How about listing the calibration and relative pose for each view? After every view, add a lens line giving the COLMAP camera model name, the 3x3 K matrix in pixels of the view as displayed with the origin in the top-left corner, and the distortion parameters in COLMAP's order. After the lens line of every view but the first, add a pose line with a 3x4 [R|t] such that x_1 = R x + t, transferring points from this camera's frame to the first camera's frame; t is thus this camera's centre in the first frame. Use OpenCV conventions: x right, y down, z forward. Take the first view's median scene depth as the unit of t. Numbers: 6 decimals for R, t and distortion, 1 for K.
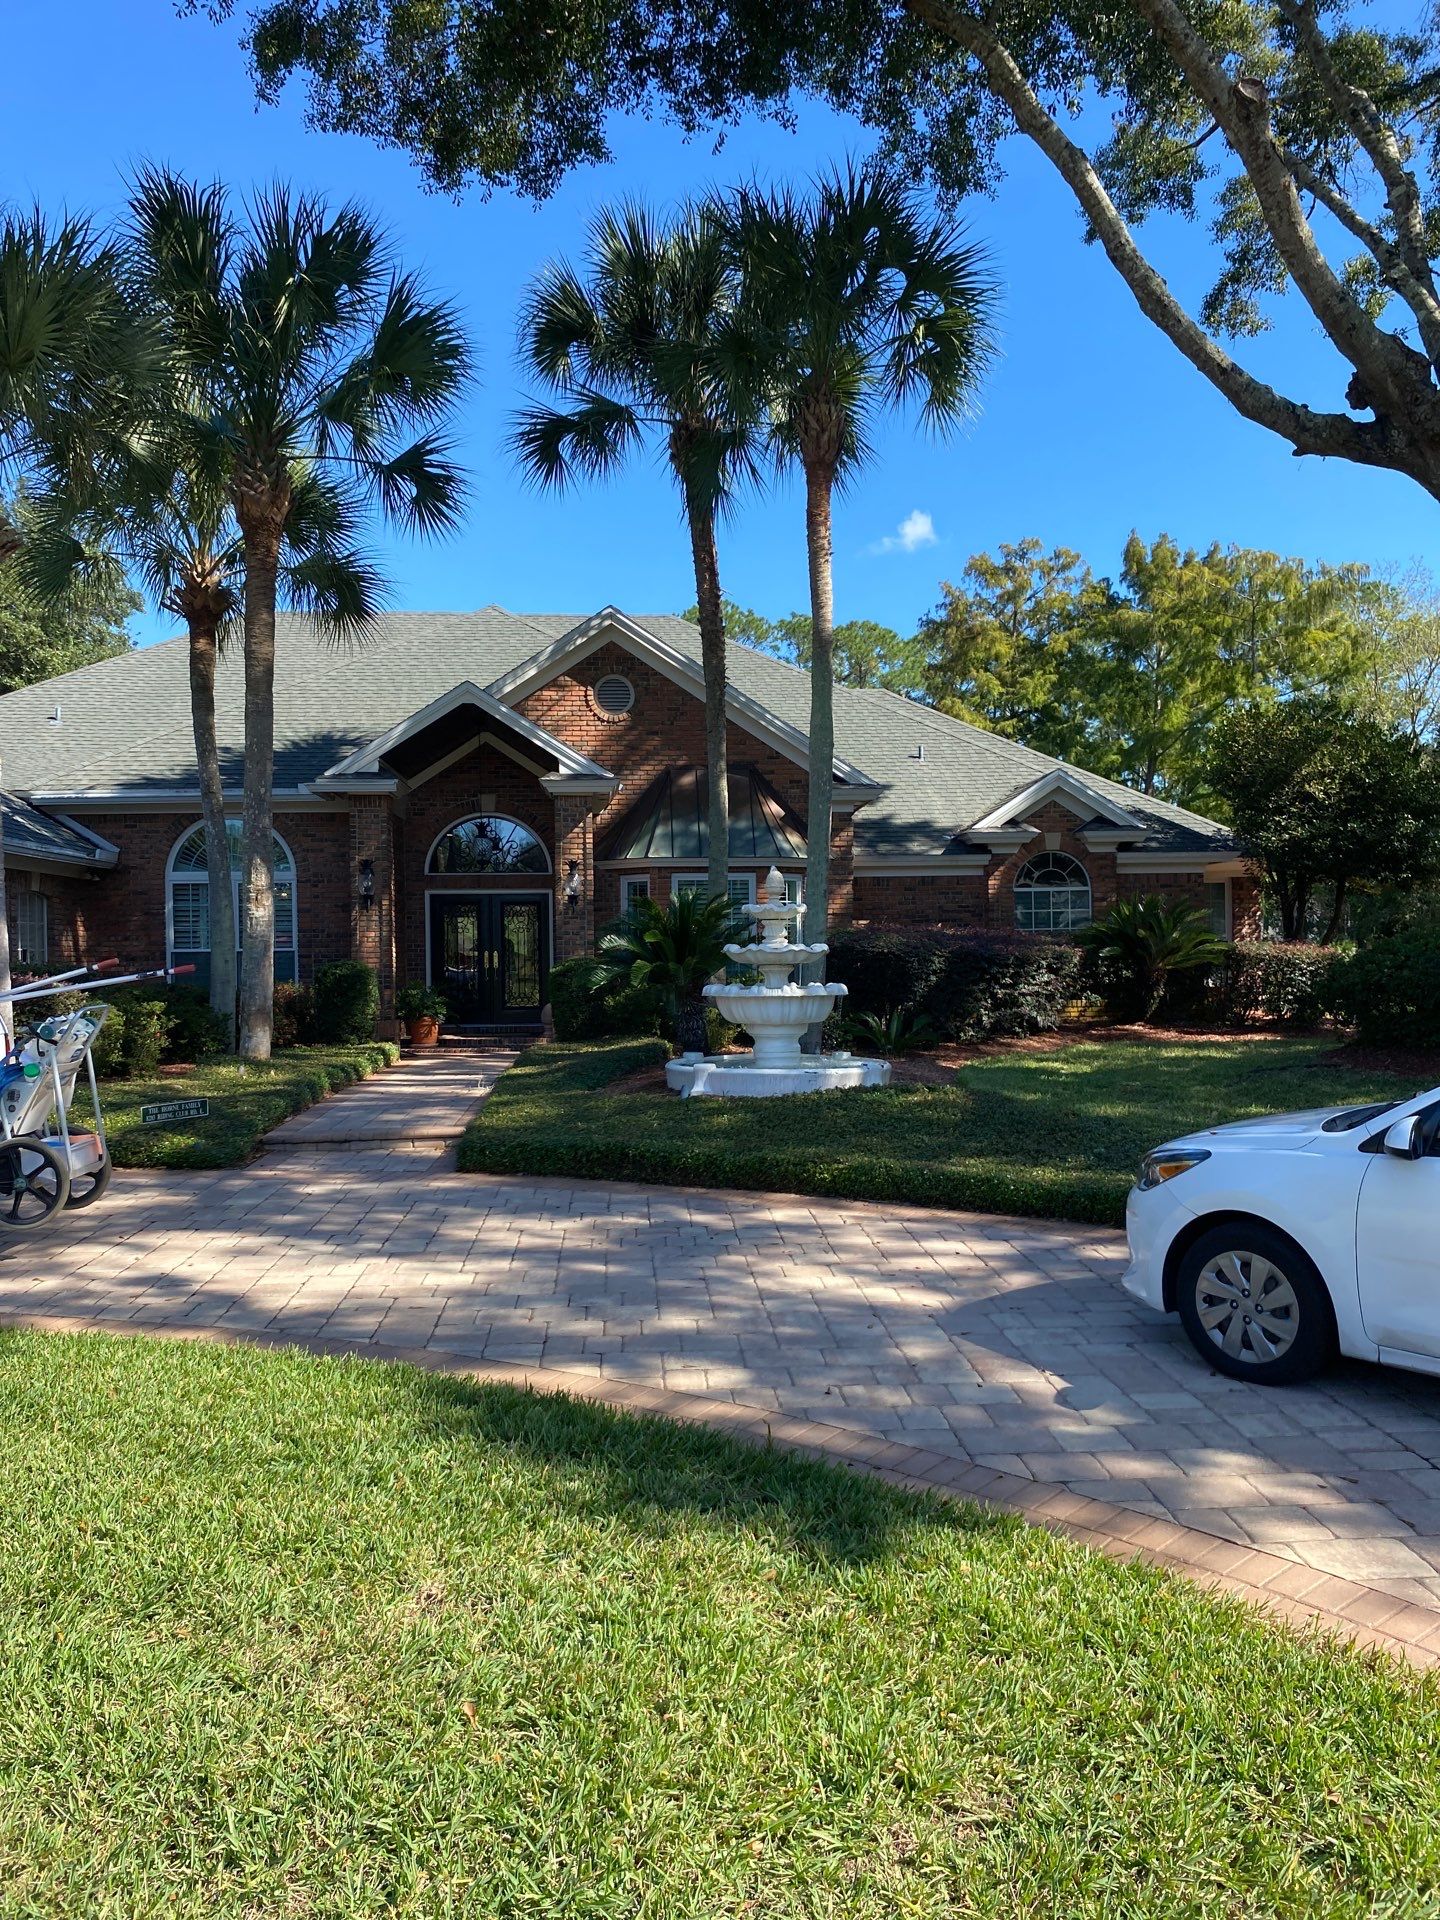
lens RADIAL K [[1491.5, 0, 726.1], [0, 1491.5, 976.4], [0, 0, 1]] dist [0.009222, -0.012765]
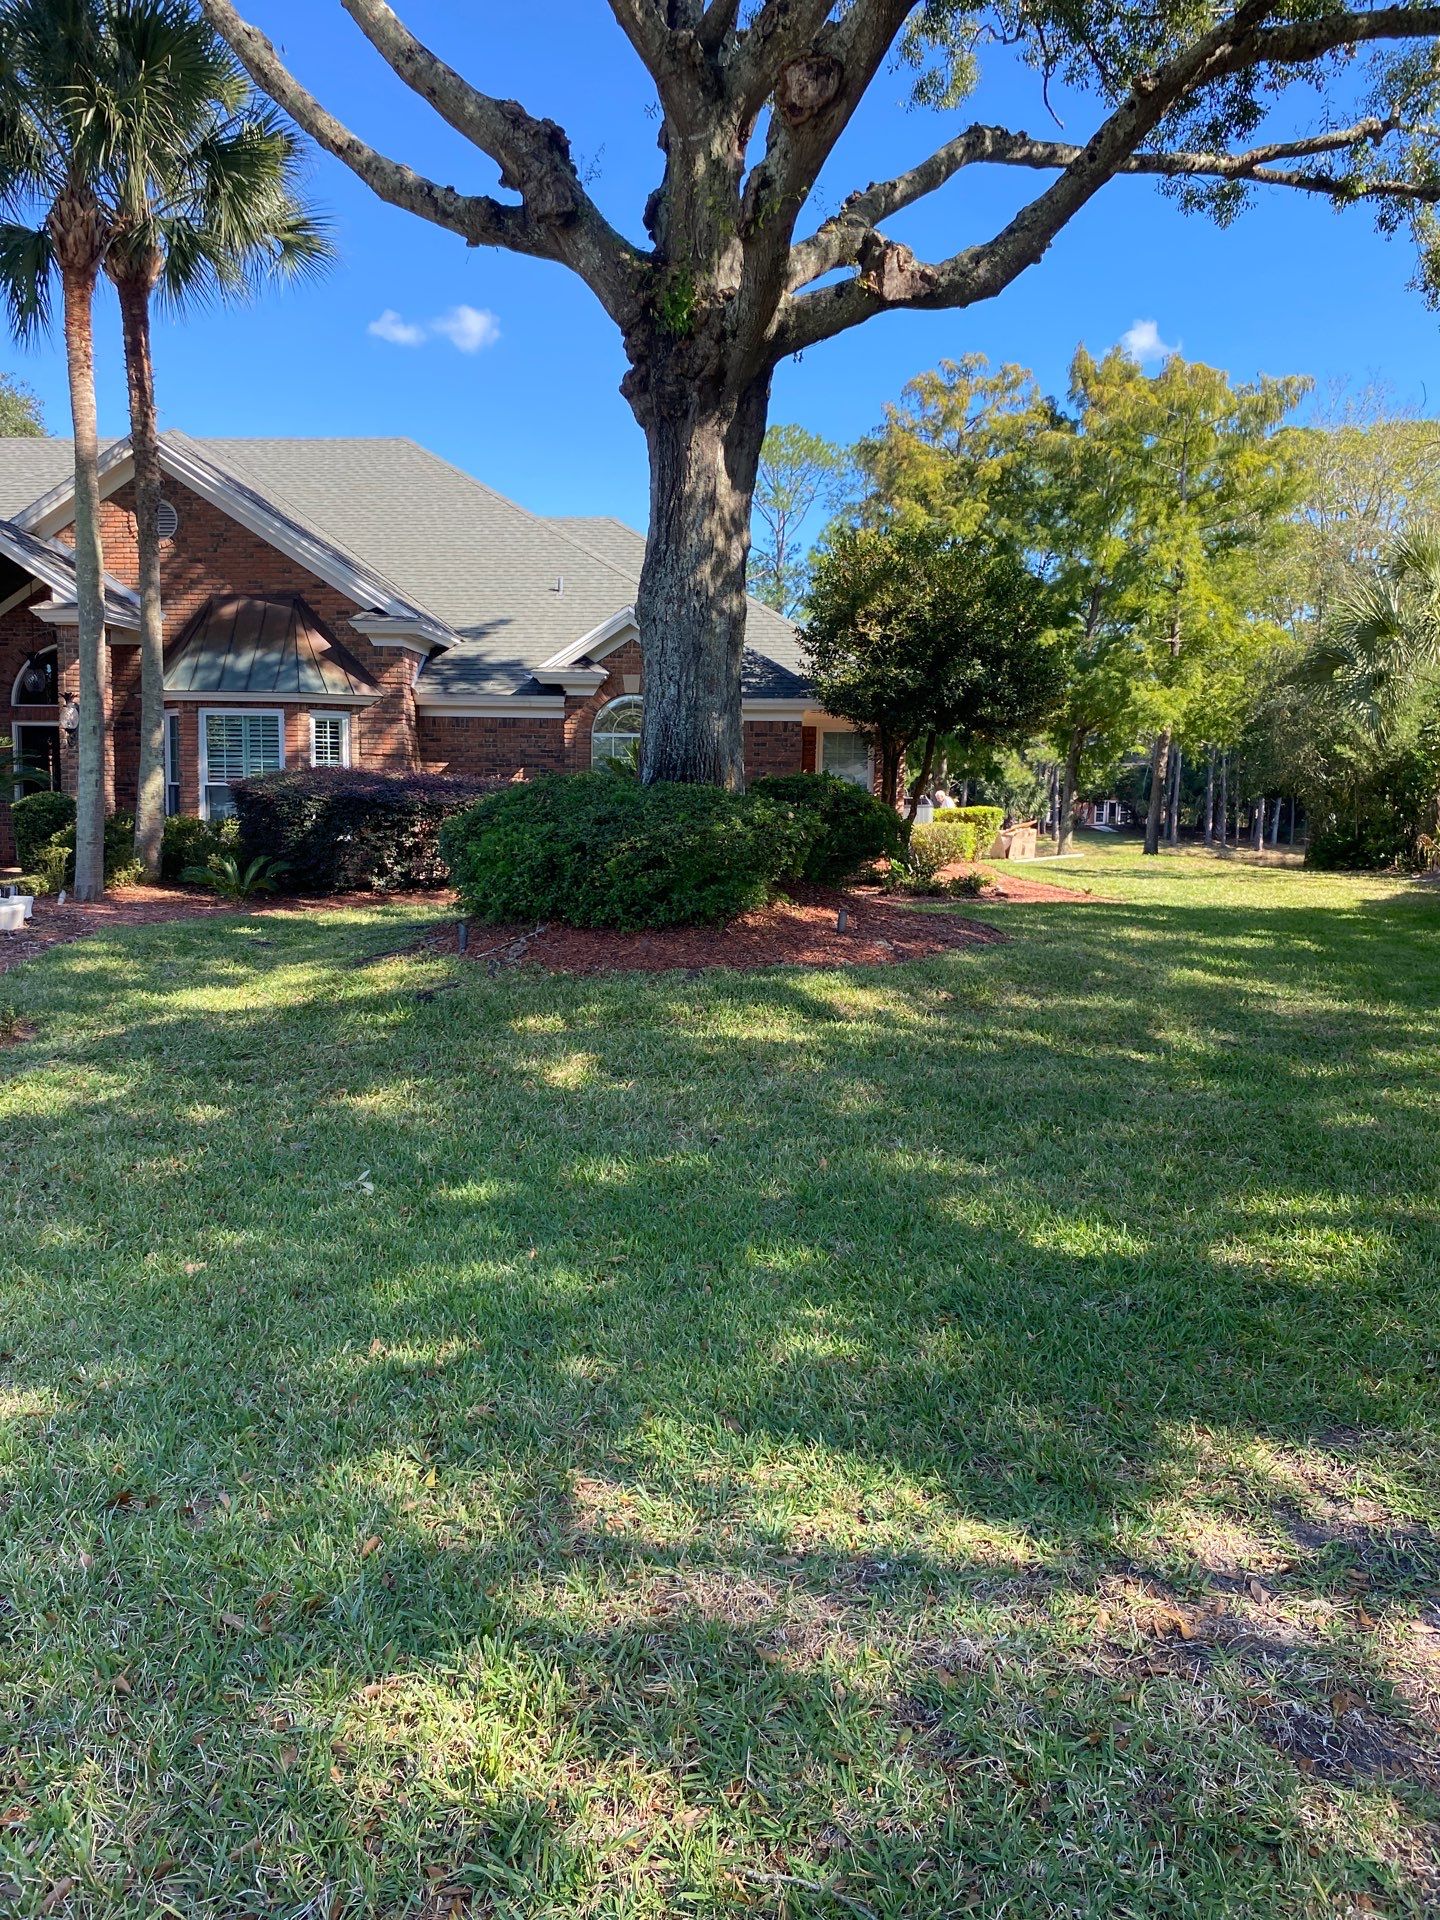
lens RADIAL K [[1491.5, 0, 719.0], [0, 1491.5, 946.2], [0, 0, 1]] dist [0.009222, -0.012765]
pose [[0.985787, 0.050515, -0.160225, 0.454771], [-0.036272, 0.995226, 0.090606, -0.013848], [0.164037, -0.083507, 0.982913, 0.077852]]
